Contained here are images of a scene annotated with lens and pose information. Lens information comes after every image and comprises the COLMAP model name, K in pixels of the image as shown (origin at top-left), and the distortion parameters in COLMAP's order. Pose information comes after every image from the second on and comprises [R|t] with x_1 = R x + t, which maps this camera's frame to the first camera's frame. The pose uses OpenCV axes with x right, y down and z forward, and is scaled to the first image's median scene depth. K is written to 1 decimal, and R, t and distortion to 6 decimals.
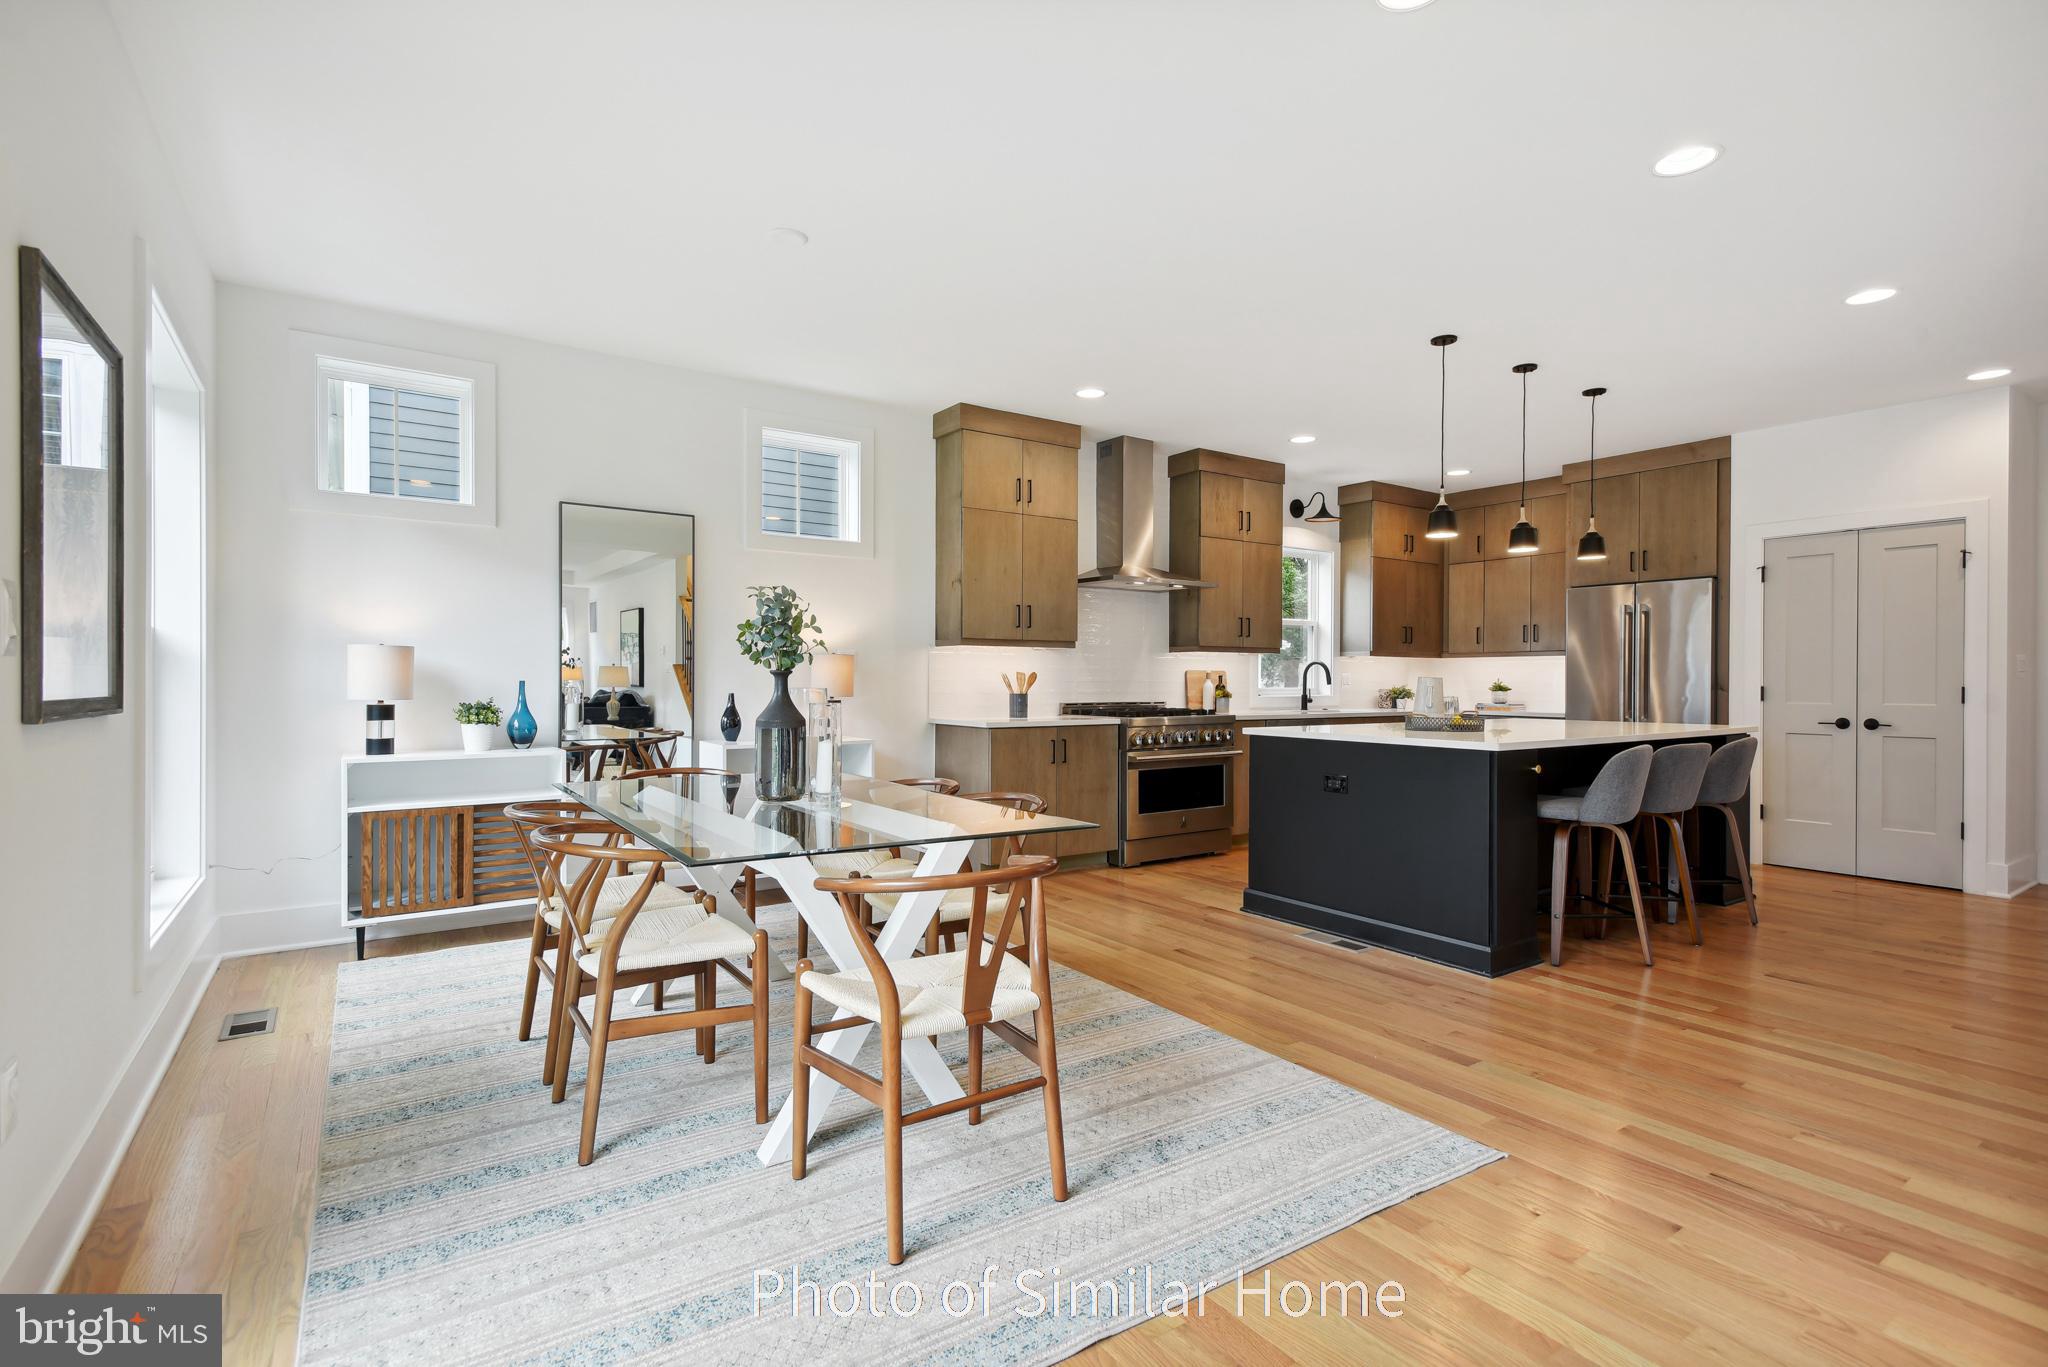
lens RADIAL K [[970.3, 0, 1028.6], [0, 970.3, 676.6], [0, 0, 1]] dist [0.015222, -0.001304]
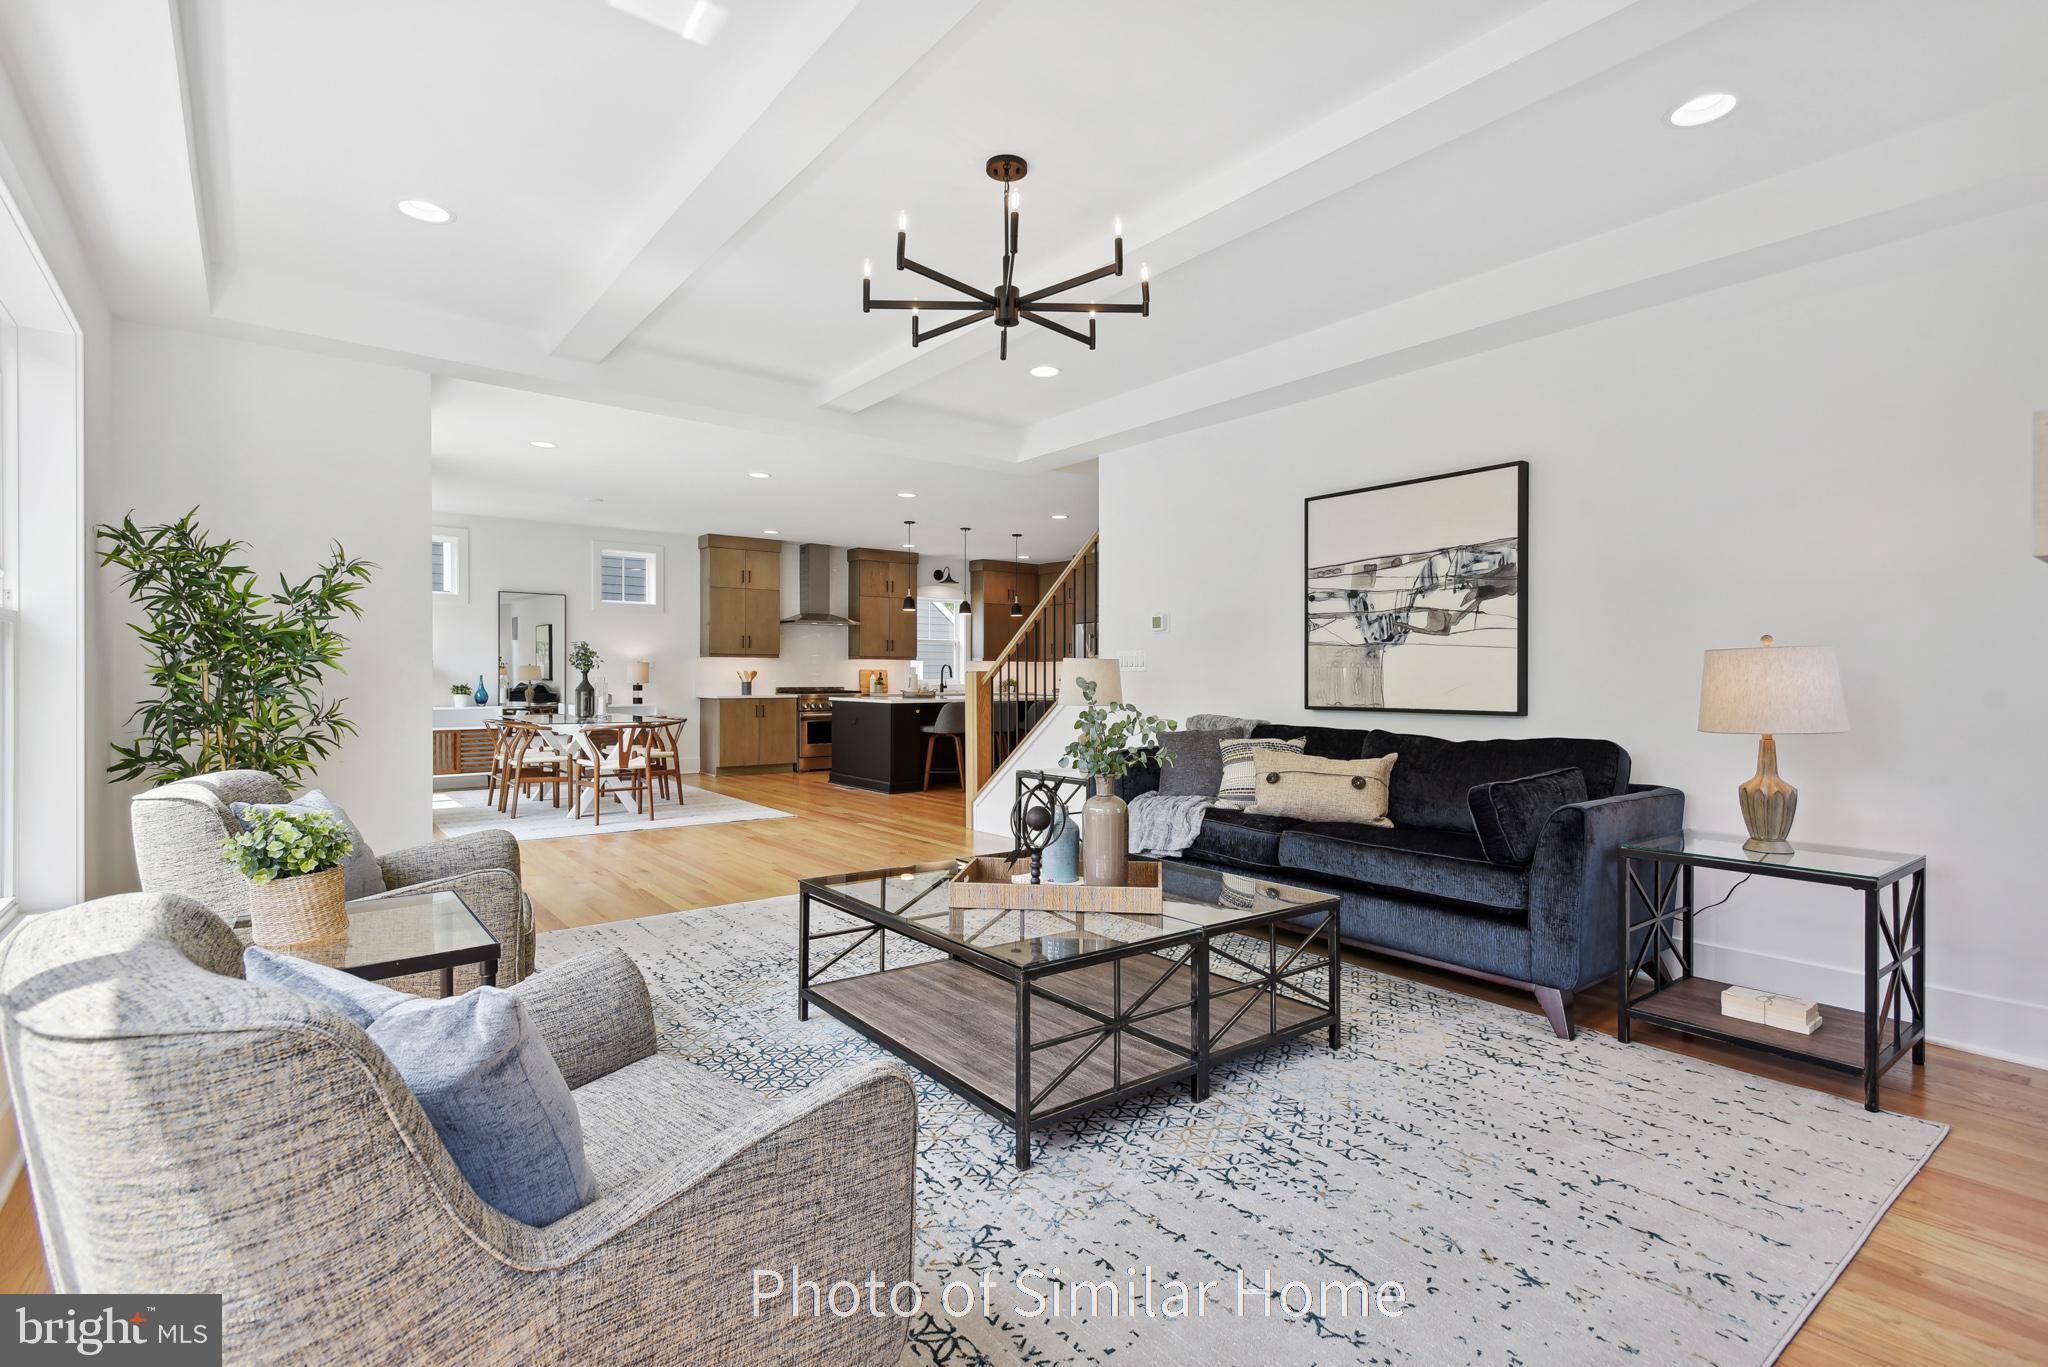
lens RADIAL K [[970.3, 0, 1028.6], [0, 970.3, 676.6], [0, 0, 1]] dist [0.015222, -0.001304]
pose [[0.997983, -0.000693, 0.063481, 0.416828], [0.000455, 0.999993, 0.003761, 0.000089], [-0.063483, -0.003725, 0.997976, -0.927143]]
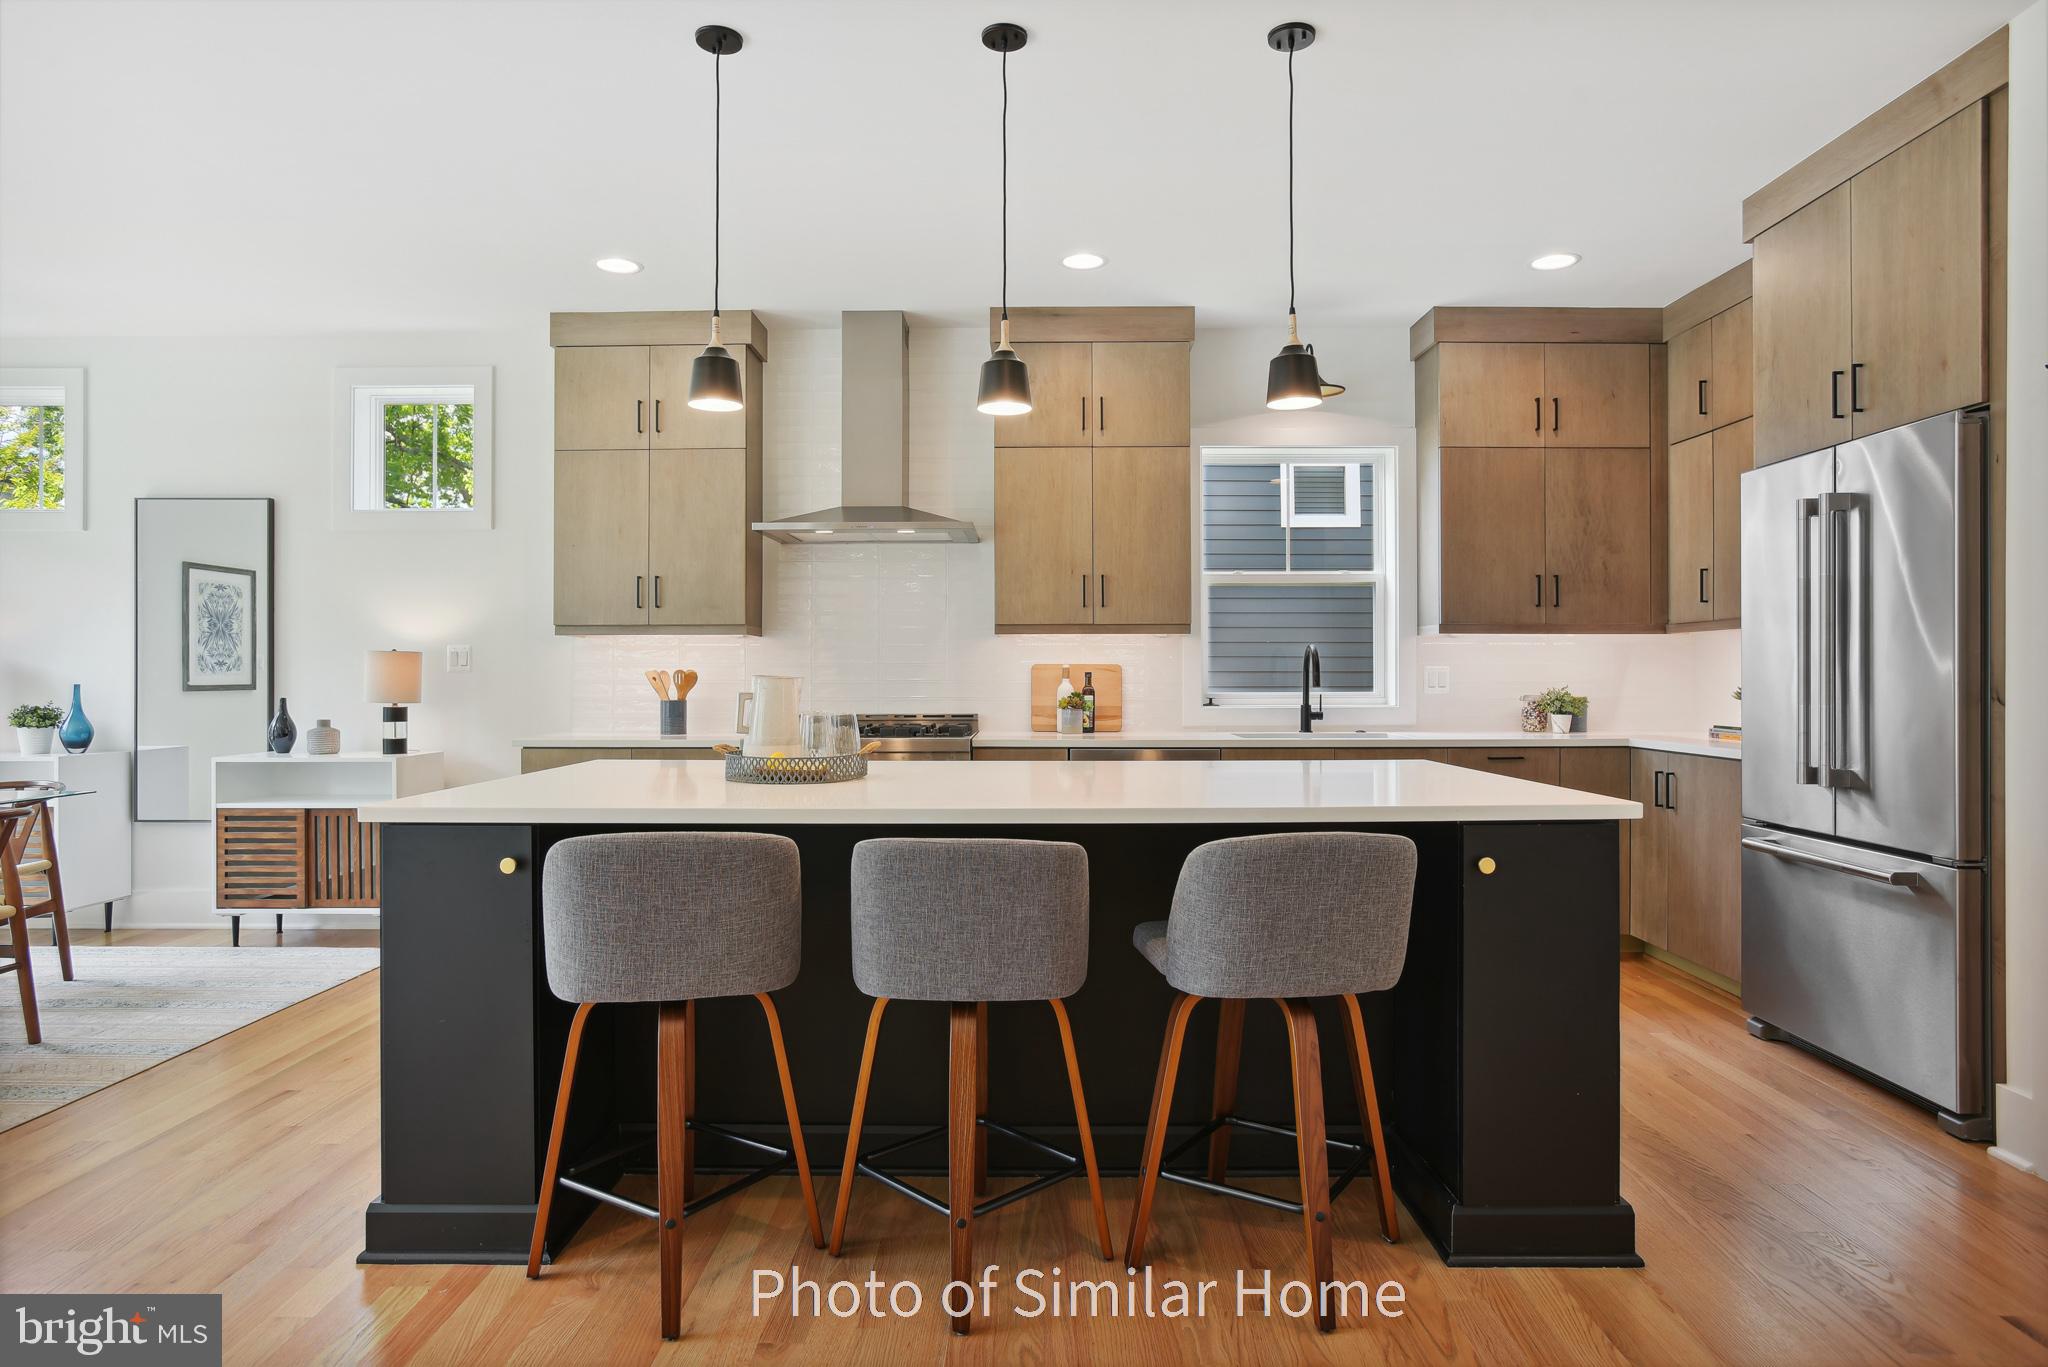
lens RADIAL K [[1151.1, 0, 1024.0], [0, 1151.1, 683.5], [0, 0, 1]] dist [-0.012729, 0.001028]
pose [[0.819906, -0.001944, -0.572495, 0.676673], [0.004935, 0.999981, 0.003672, 0.003027], [0.572477, -0.005836, 0.819900, 0.436827]]
